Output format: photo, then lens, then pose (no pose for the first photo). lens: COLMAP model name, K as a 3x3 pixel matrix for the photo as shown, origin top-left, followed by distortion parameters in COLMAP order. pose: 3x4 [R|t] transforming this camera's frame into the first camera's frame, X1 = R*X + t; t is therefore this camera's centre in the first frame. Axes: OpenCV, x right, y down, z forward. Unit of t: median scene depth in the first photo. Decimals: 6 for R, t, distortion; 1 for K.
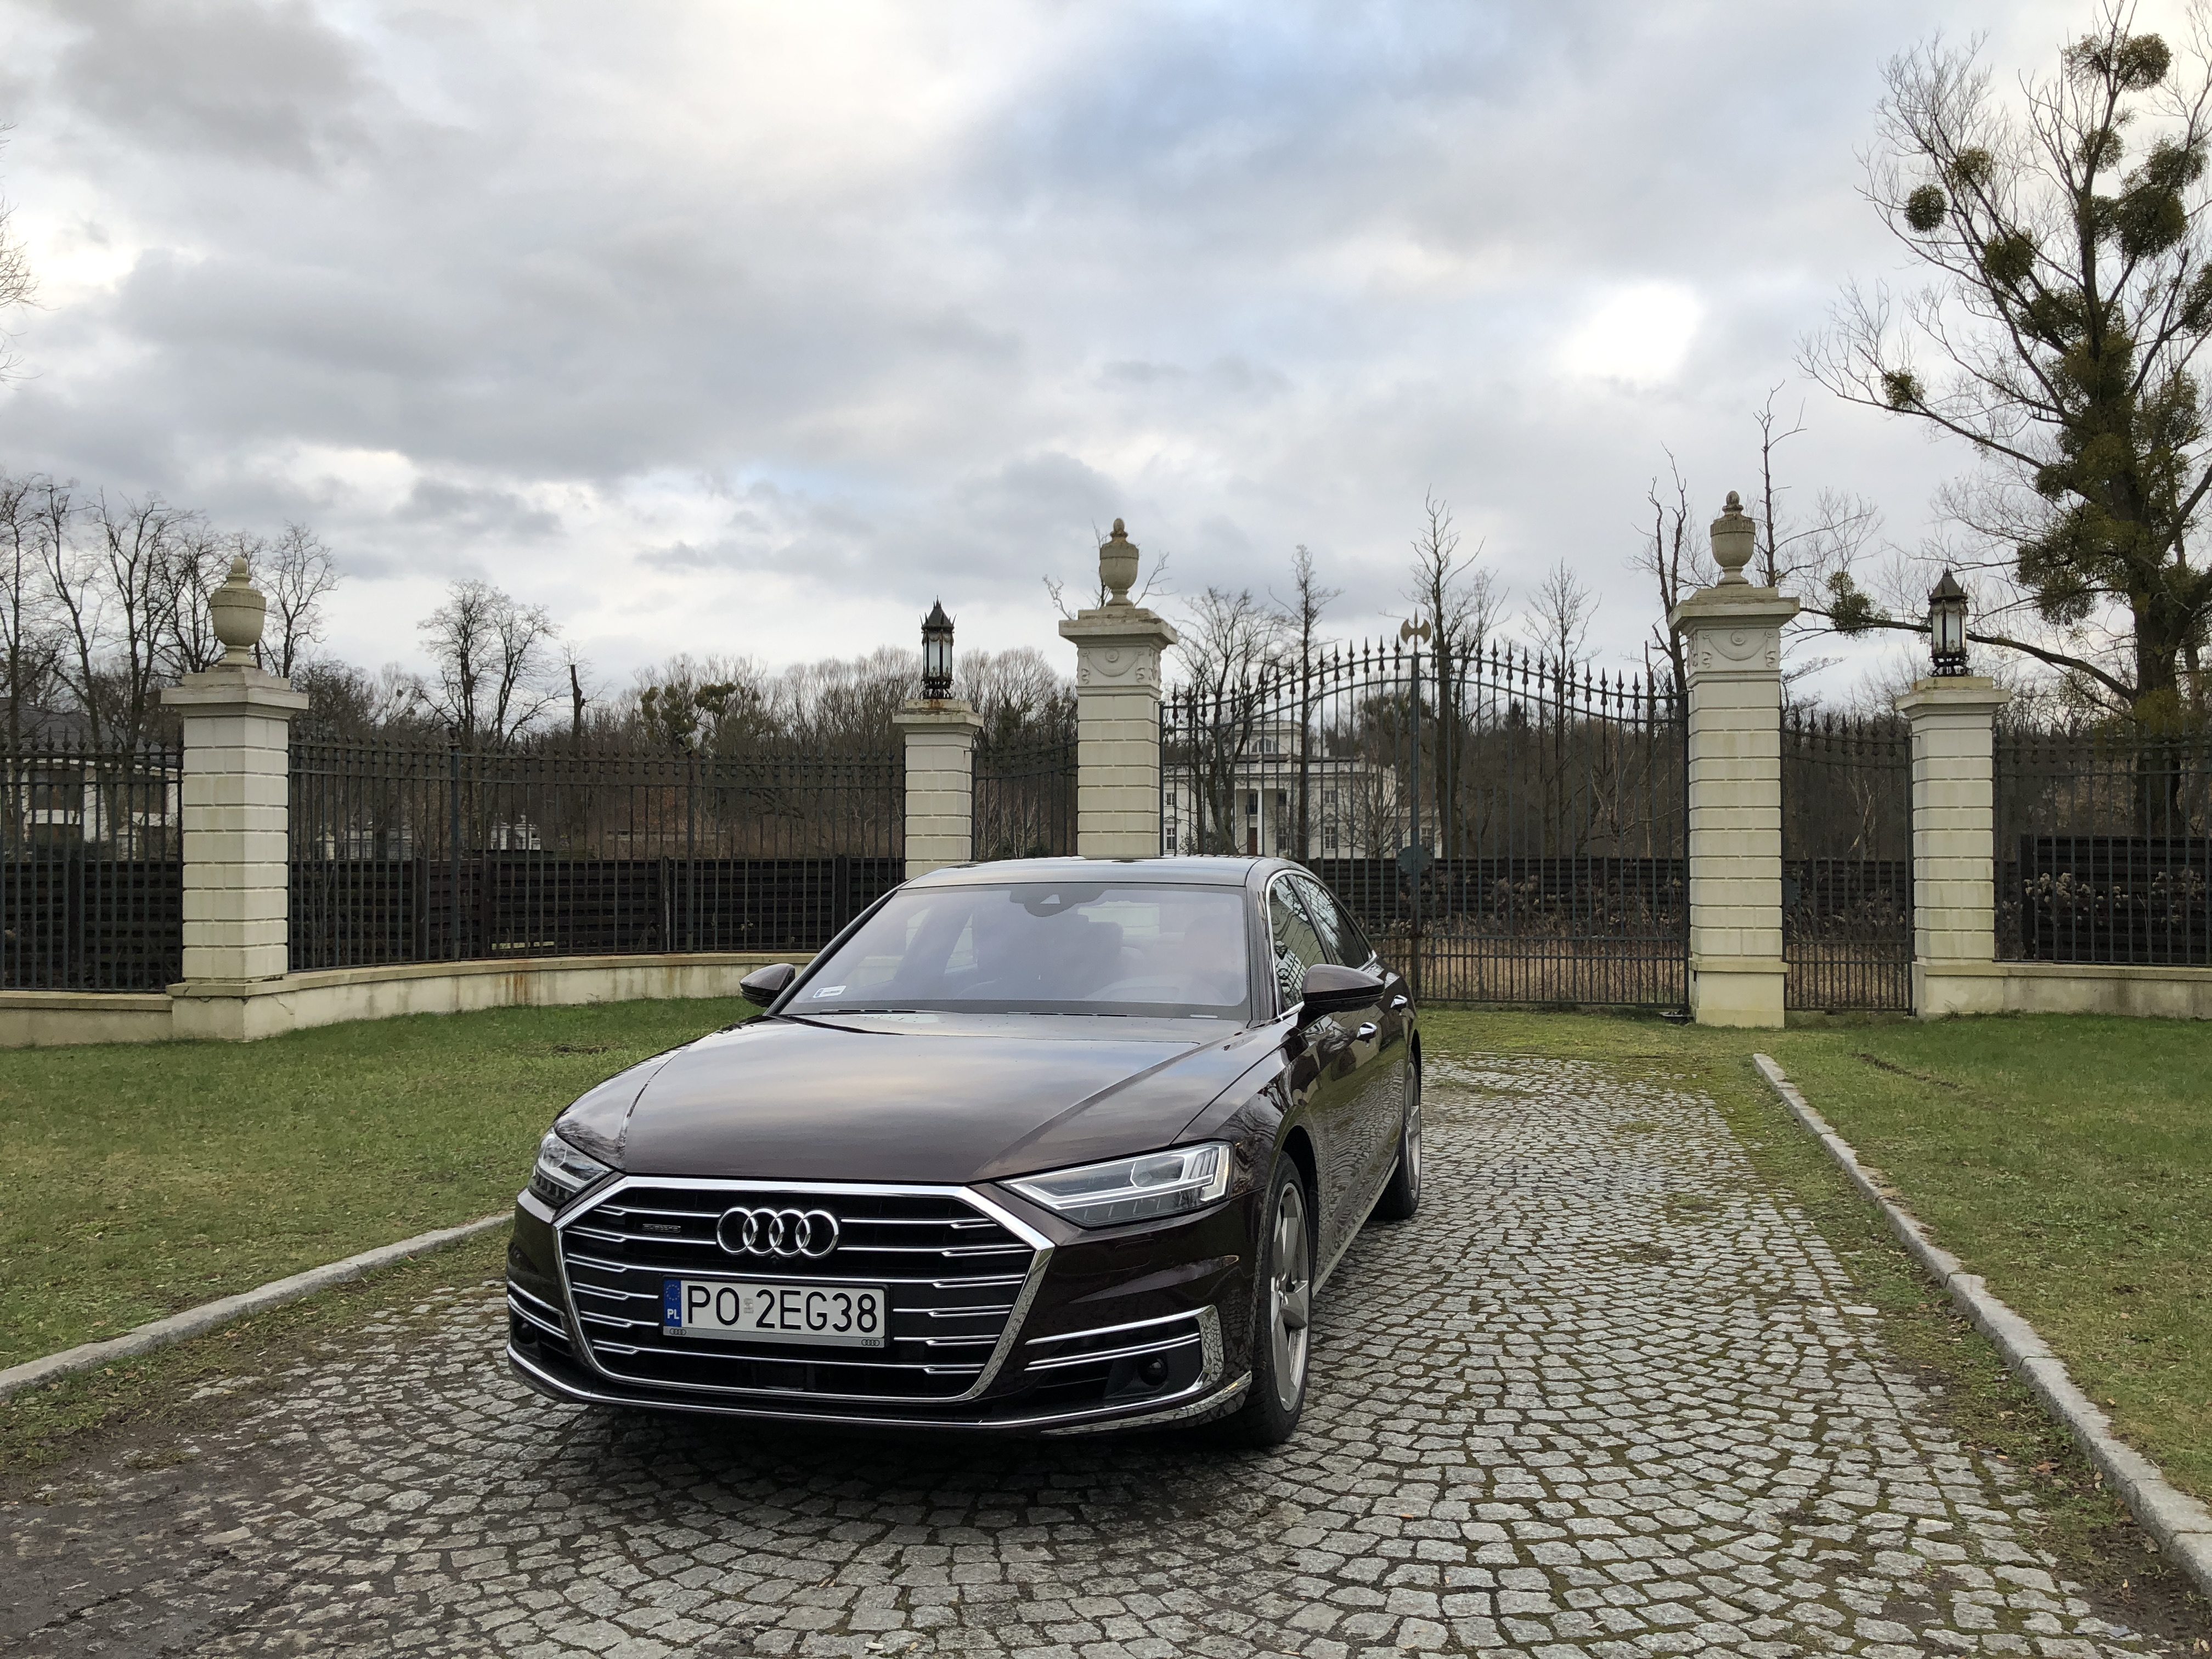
lens RADIAL K [[1802.7, 0, 1107.7], [0, 1802.7, 843.5], [0, 0, 1]] dist [-0.003354, 0.028232]
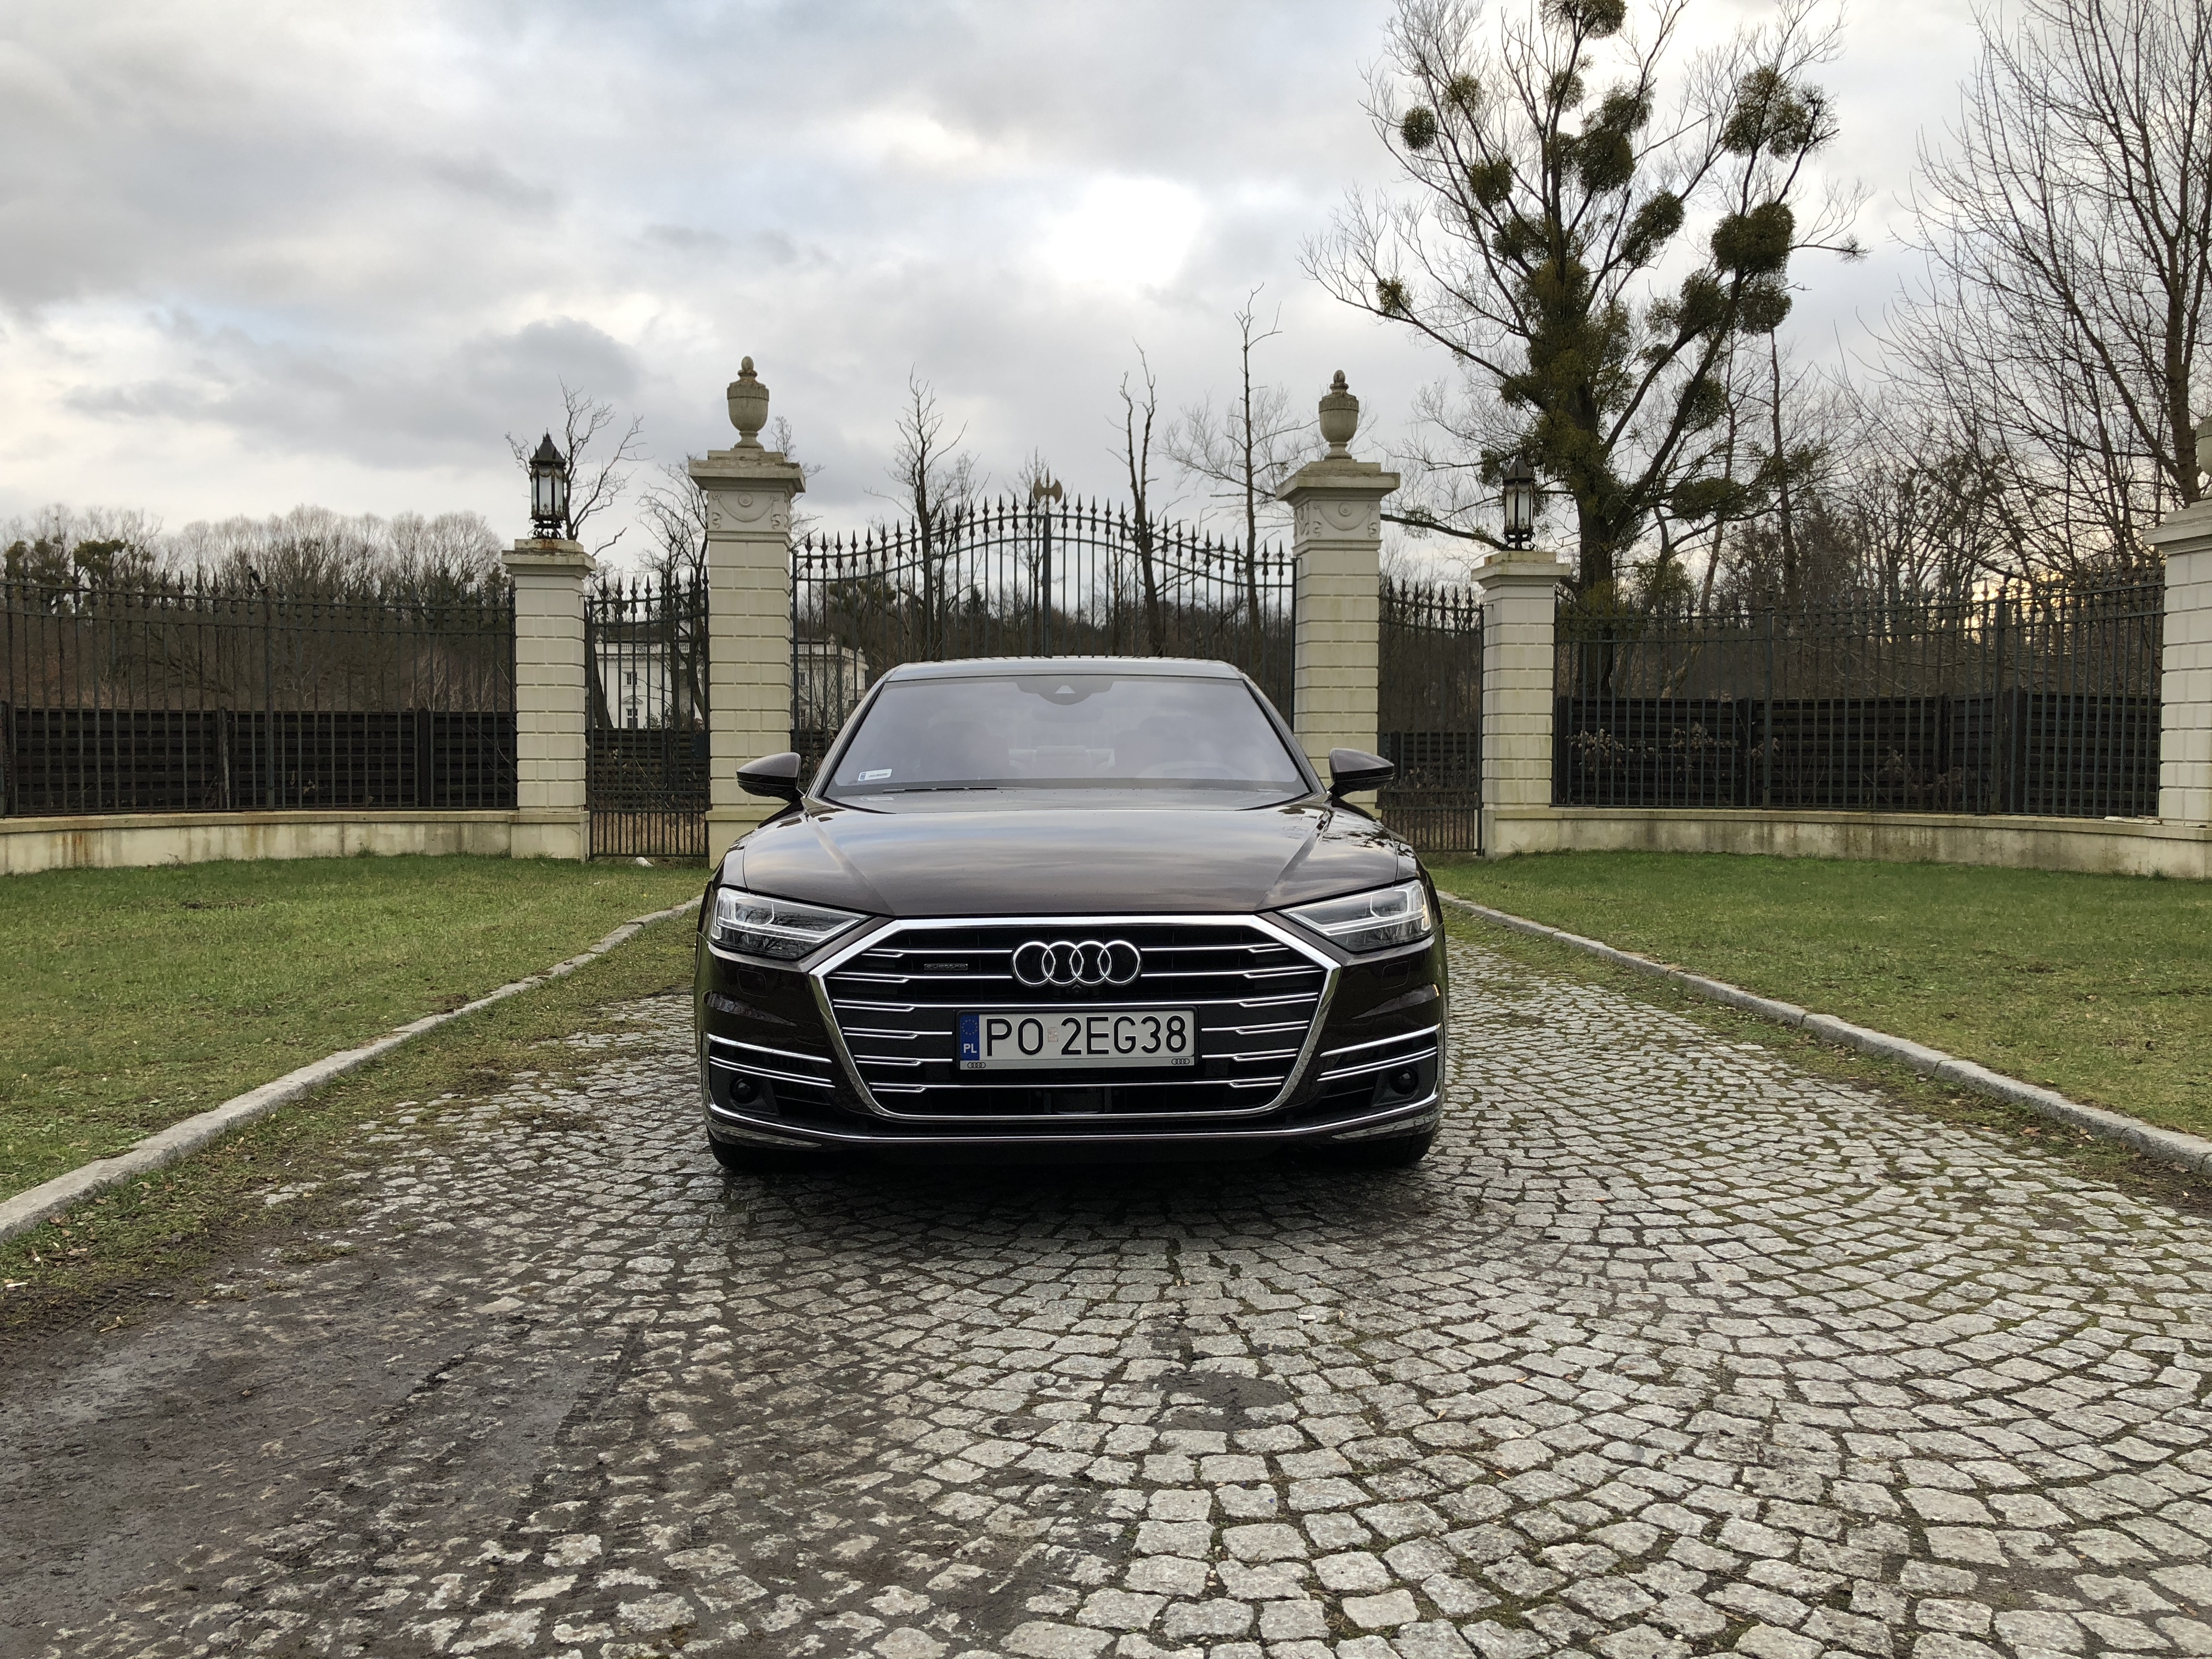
lens RADIAL K [[1790.9, 0, 1091.8], [0, 1790.9, 829.7], [0, 0, 1]] dist [0.054794, -0.070170]
pose [[0.956691, -0.009647, 0.290945, -0.121329], [-0.006651, 0.998466, 0.054976, 0.021800], [-0.291029, -0.054530, 0.955159, 0.008252]]
